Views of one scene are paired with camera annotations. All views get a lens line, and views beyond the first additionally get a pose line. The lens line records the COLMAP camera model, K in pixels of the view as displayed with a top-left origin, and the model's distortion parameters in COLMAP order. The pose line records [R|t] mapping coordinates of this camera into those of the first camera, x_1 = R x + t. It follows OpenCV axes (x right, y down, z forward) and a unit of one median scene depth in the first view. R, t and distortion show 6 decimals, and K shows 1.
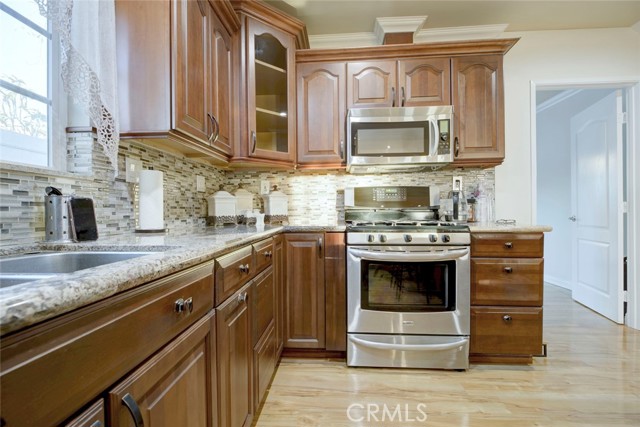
lens RADIAL K [[294.6, 0, 315.0], [0, 294.6, 215.9], [0, 0, 1]] dist [-0.011436, 0.000298]
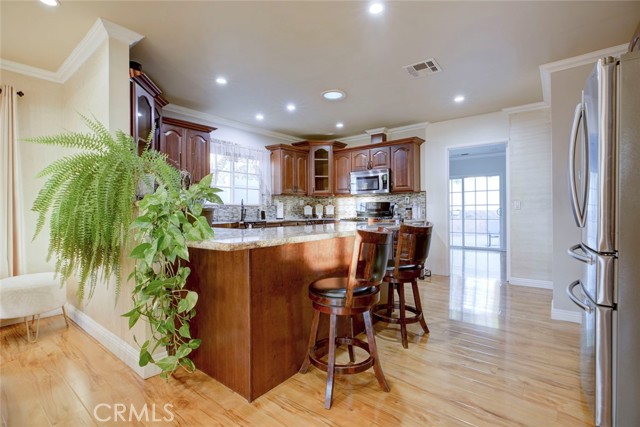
lens RADIAL K [[294.6, 0, 315.0], [0, 294.6, 215.9], [0, 0, 1]] dist [-0.011436, 0.000298]
pose [[0.824106, 0.012481, -0.566298, 1.600138], [-0.010170, 0.999922, 0.007238, -0.011544], [0.566344, -0.000205, 0.824169, -1.523324]]
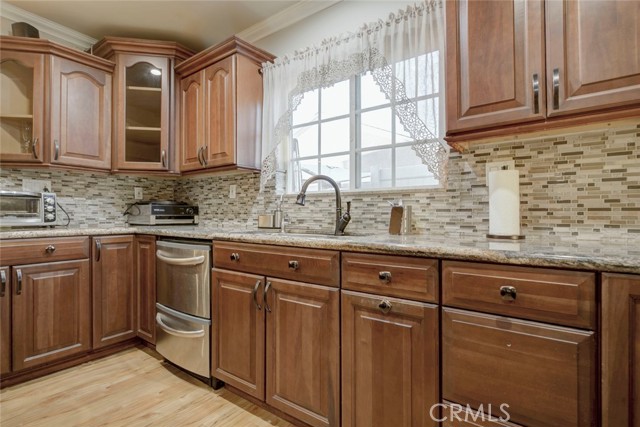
lens RADIAL K [[294.6, 0, 315.0], [0, 294.6, 215.9], [0, 0, 1]] dist [-0.011436, 0.000298]
pose [[-0.534463, 0.007613, -0.845157, 0.443815], [-0.011405, 0.999803, 0.016218, -0.017875], [0.845115, 0.018307, -0.534271, 0.836901]]
